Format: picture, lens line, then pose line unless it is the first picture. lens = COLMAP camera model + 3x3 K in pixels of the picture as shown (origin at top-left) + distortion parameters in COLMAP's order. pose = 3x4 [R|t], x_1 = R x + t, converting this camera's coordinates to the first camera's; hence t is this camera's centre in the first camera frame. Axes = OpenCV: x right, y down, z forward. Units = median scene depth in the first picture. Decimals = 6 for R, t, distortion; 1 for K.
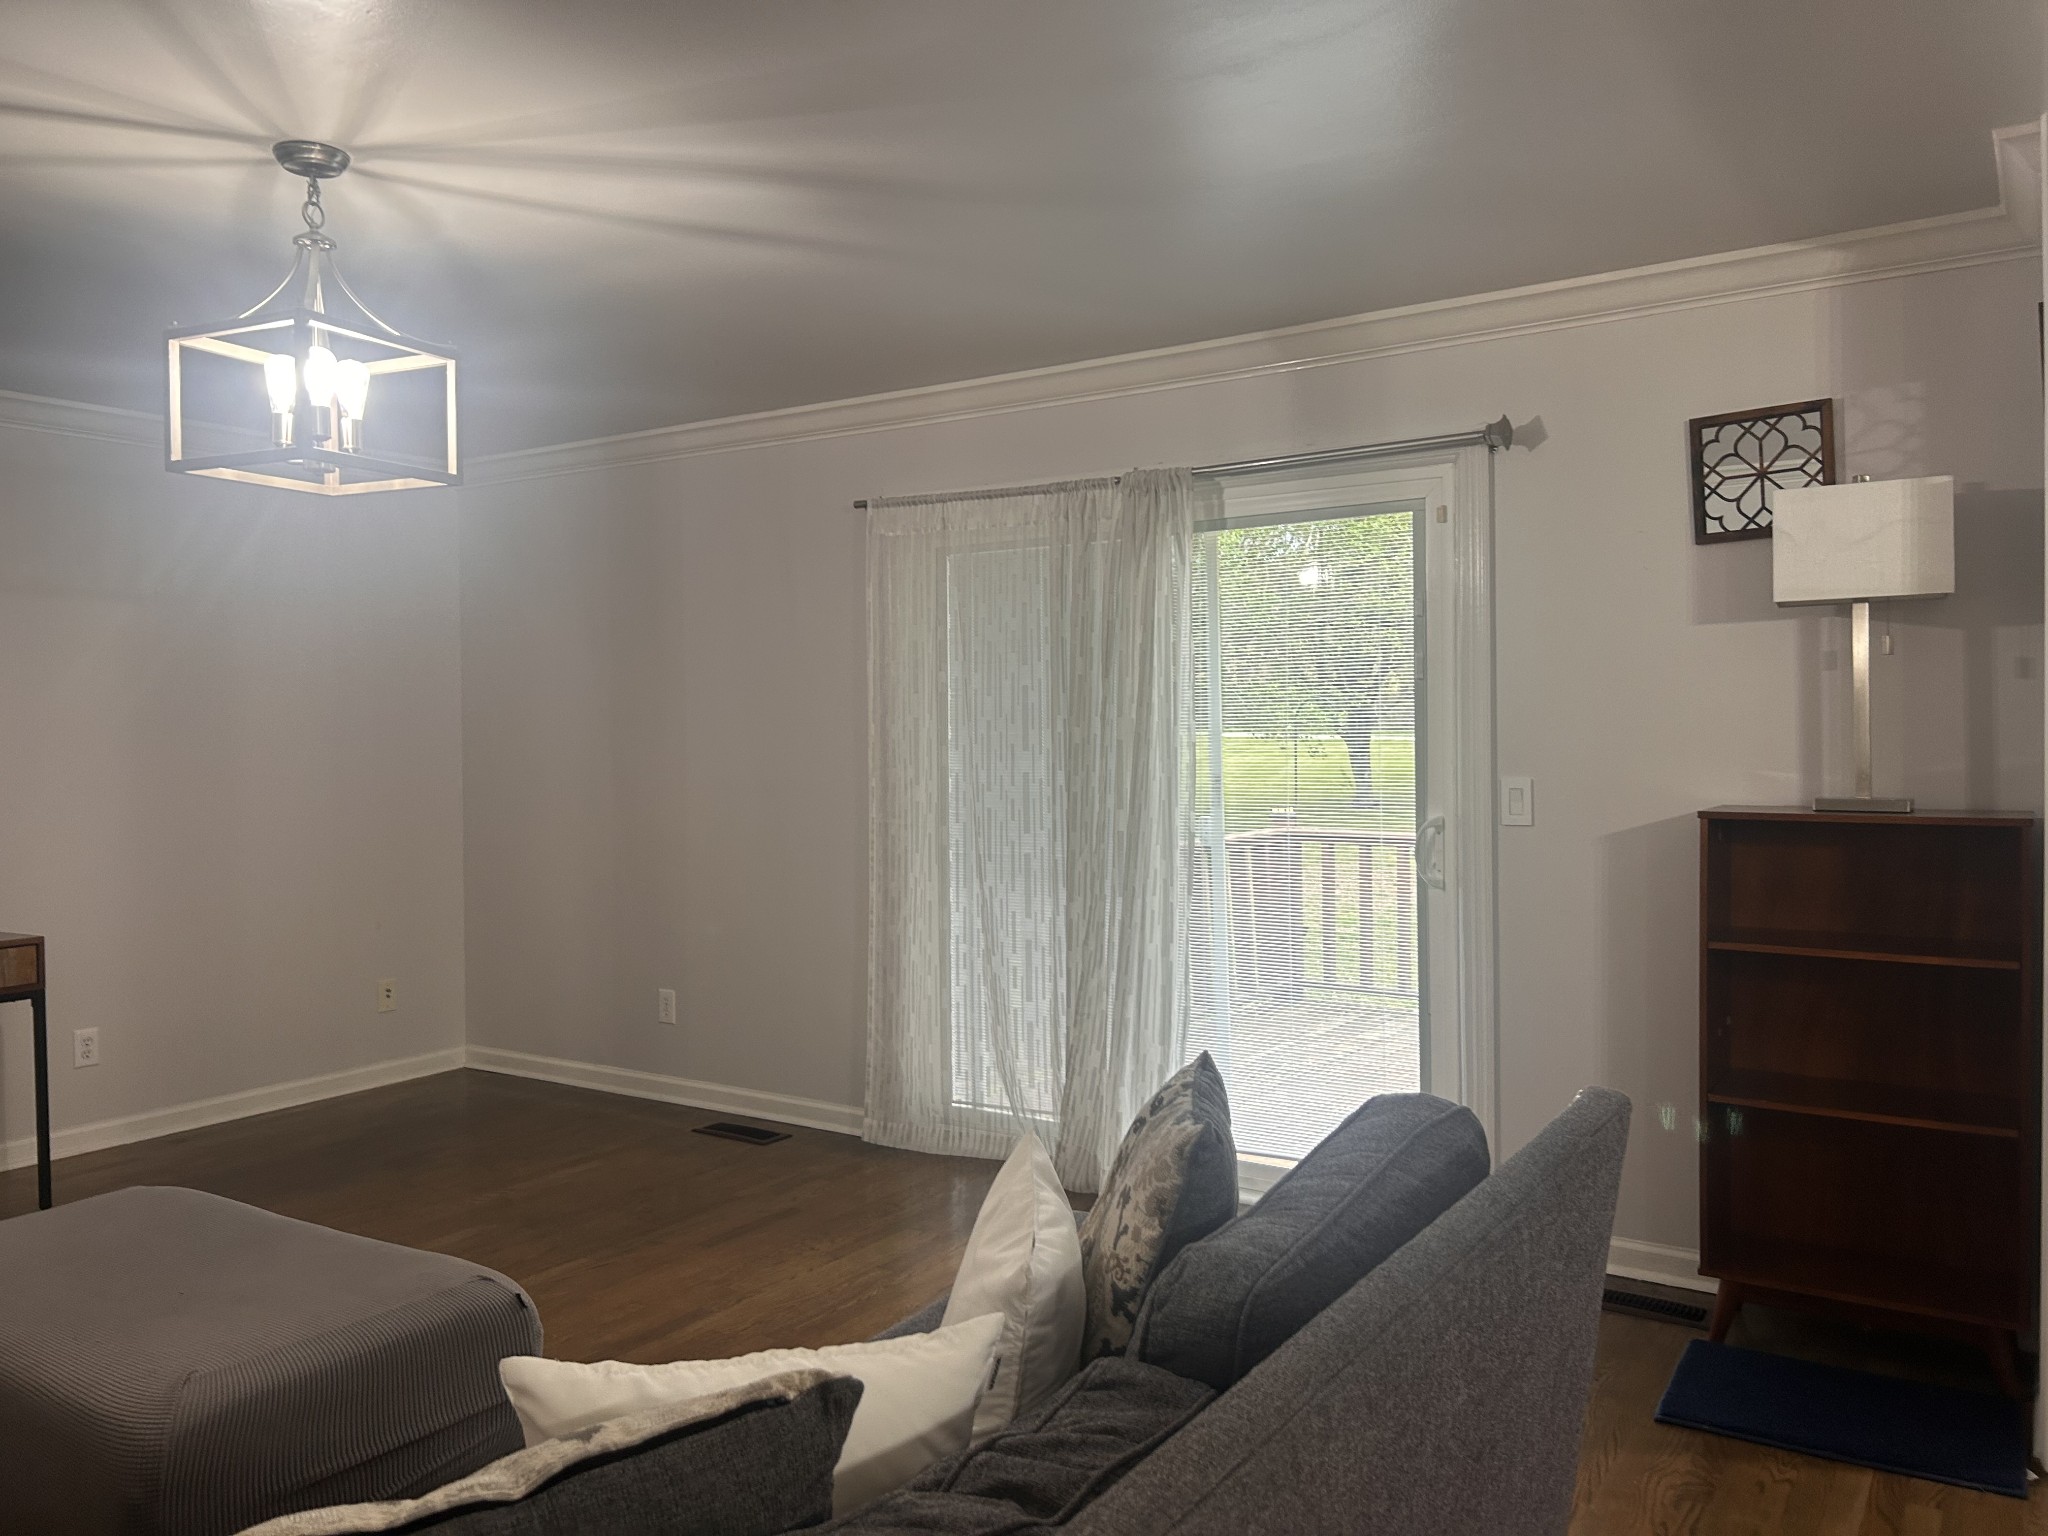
lens RADIAL K [[1538.8, 0, 1015.4], [0, 1538.8, 758.7], [0, 0, 1]] dist [0.076692, -0.093315]
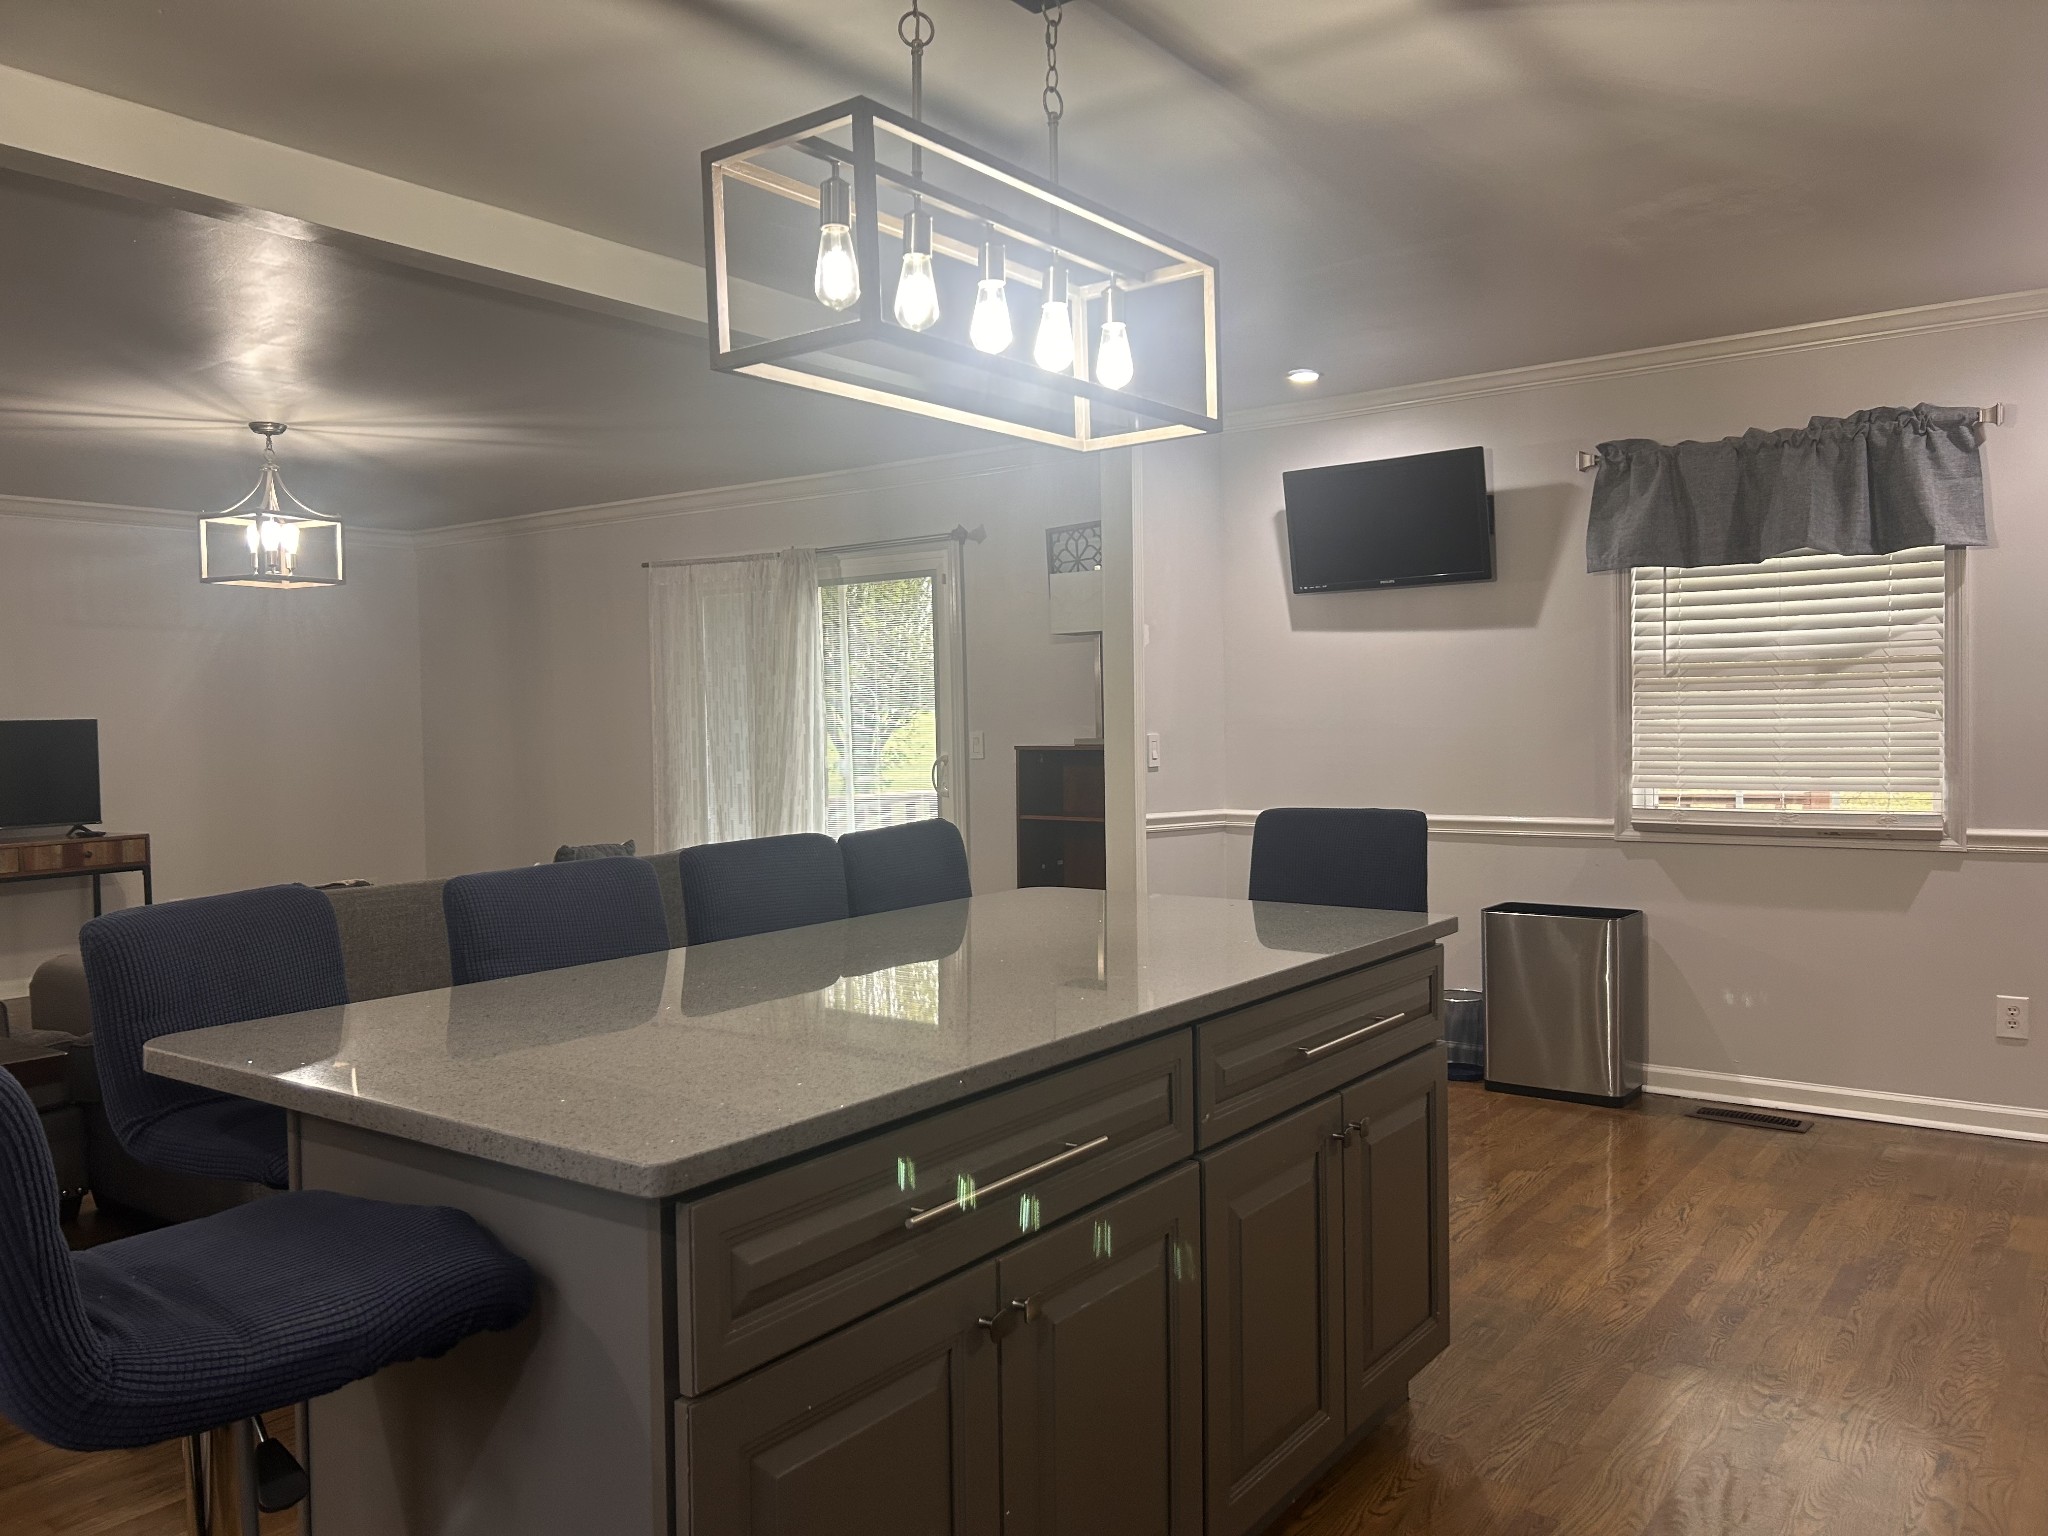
lens RADIAL K [[1538.8, 0, 1015.4], [0, 1538.8, 758.7], [0, 0, 1]] dist [0.076692, -0.093315]
pose [[0.998476, -0.006481, -0.054799, 0.503047], [0.007028, 0.999927, 0.009786, 0.028655], [0.054731, -0.010156, 0.998449, -0.783994]]
